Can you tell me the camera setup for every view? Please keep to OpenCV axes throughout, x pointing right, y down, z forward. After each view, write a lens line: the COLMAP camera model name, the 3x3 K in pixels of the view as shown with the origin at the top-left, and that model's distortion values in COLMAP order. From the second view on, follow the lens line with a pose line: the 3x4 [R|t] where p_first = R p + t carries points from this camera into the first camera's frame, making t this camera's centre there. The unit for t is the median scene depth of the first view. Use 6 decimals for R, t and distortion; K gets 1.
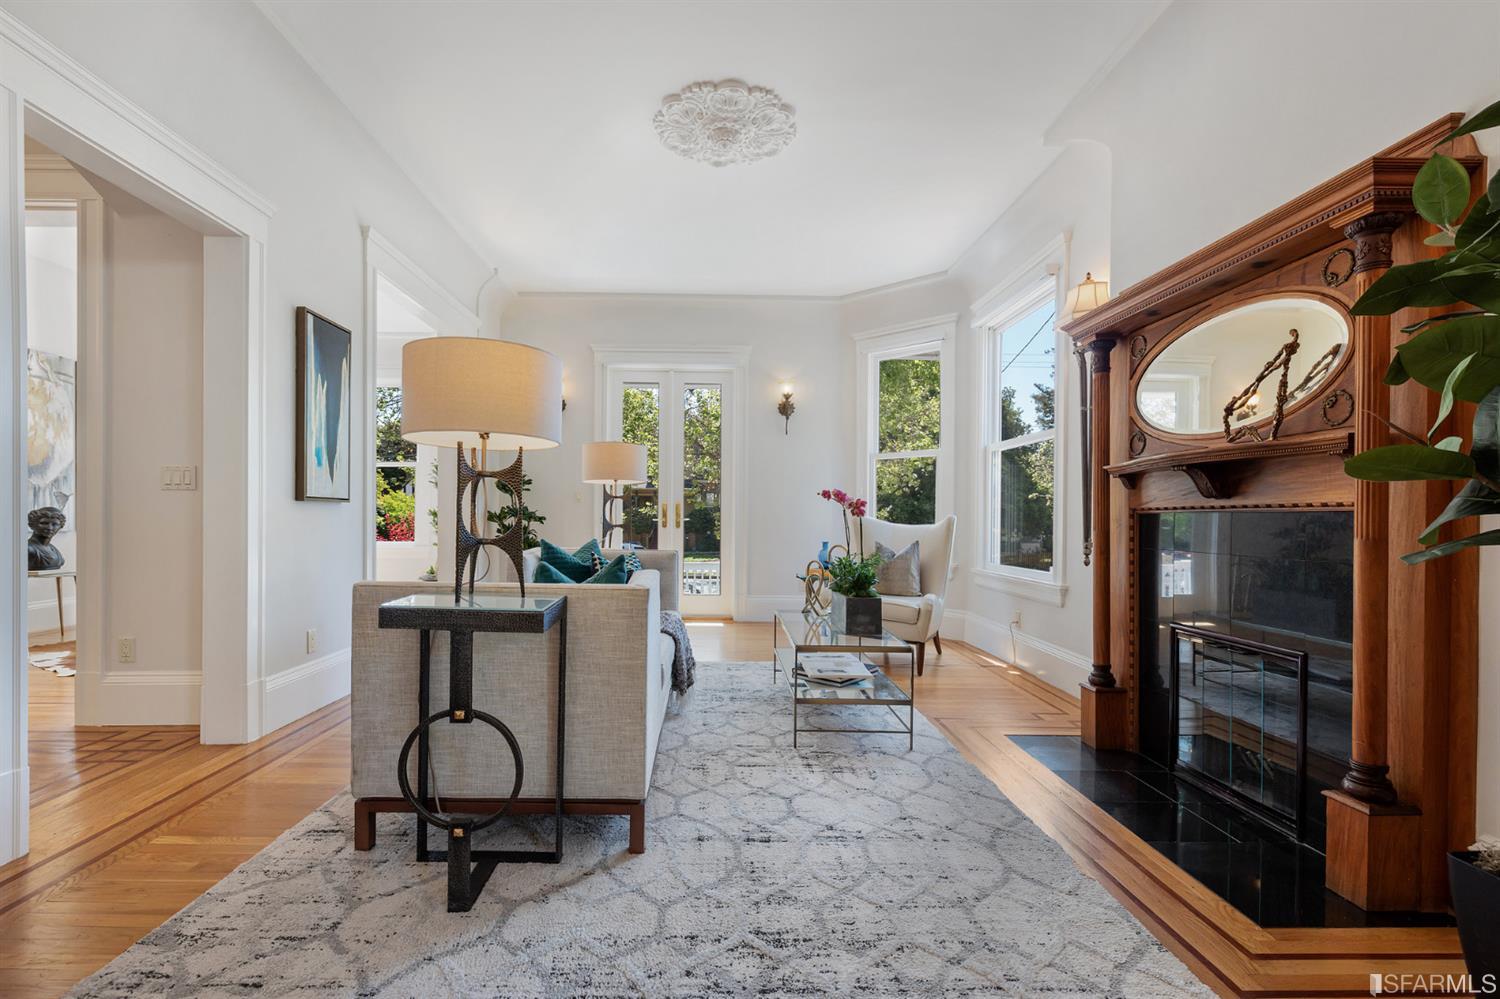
lens RADIAL K [[677.6, 0, 740.4], [0, 677.6, 506.0], [0, 0, 1]] dist [0.001789, -0.000030]
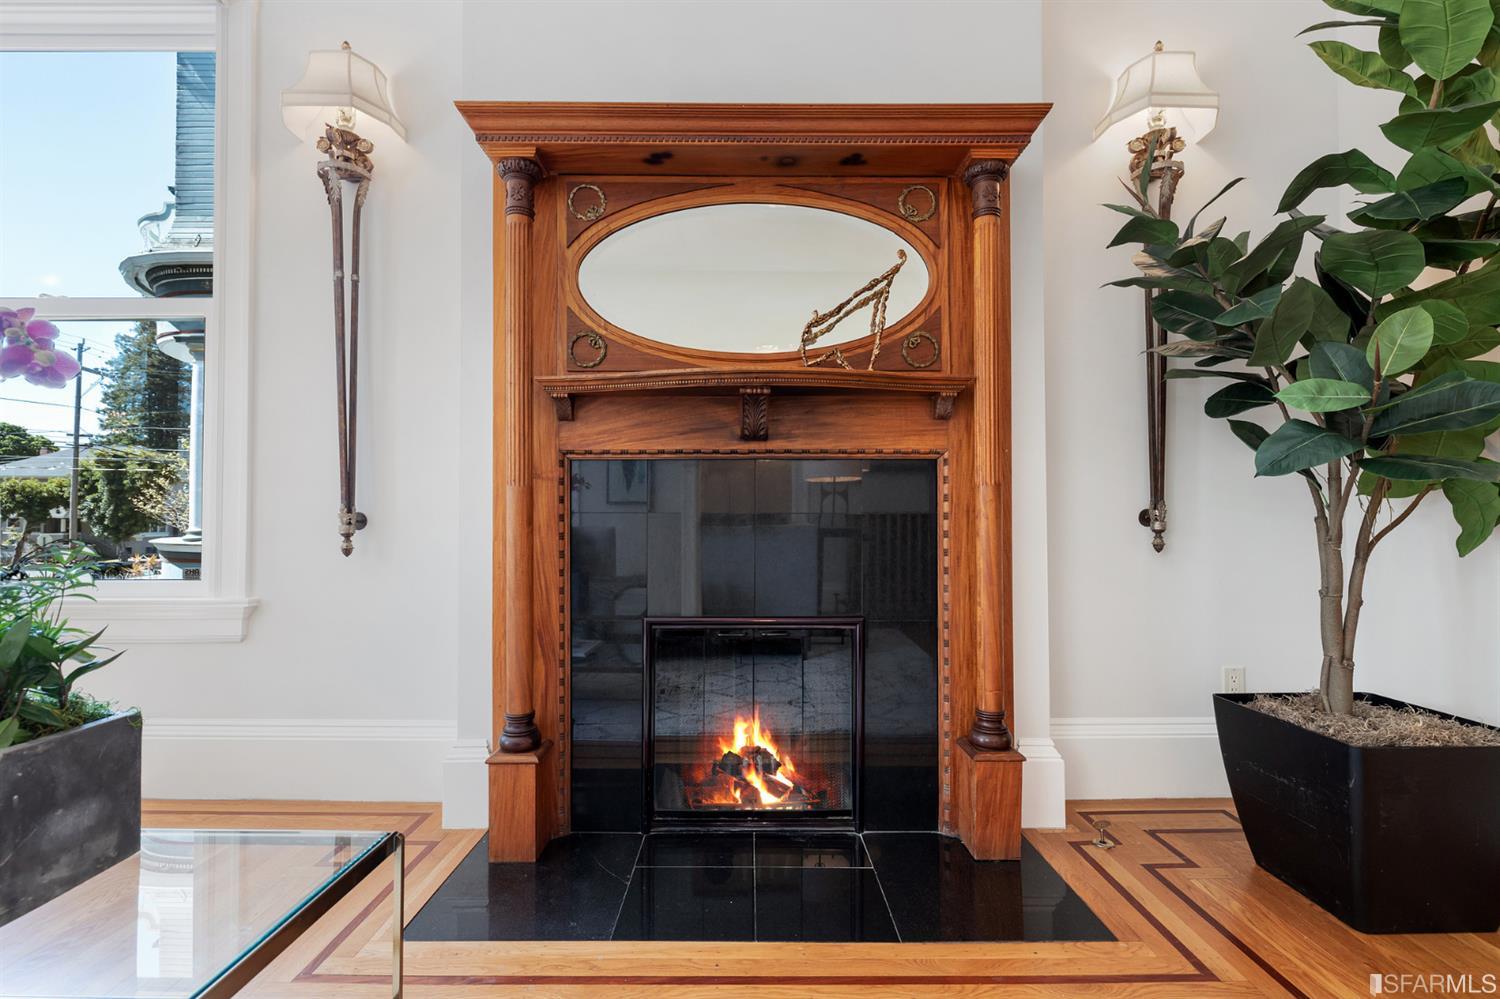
lens RADIAL K [[677.6, 0, 740.4], [0, 677.6, 506.0], [0, 0, 1]] dist [0.001789, -0.000030]
pose [[0.040360, 0.012080, 0.999112, -0.055001], [-0.016123, 0.999805, -0.011437, 0.066057], [-0.999055, -0.015647, 0.040547, 0.898214]]
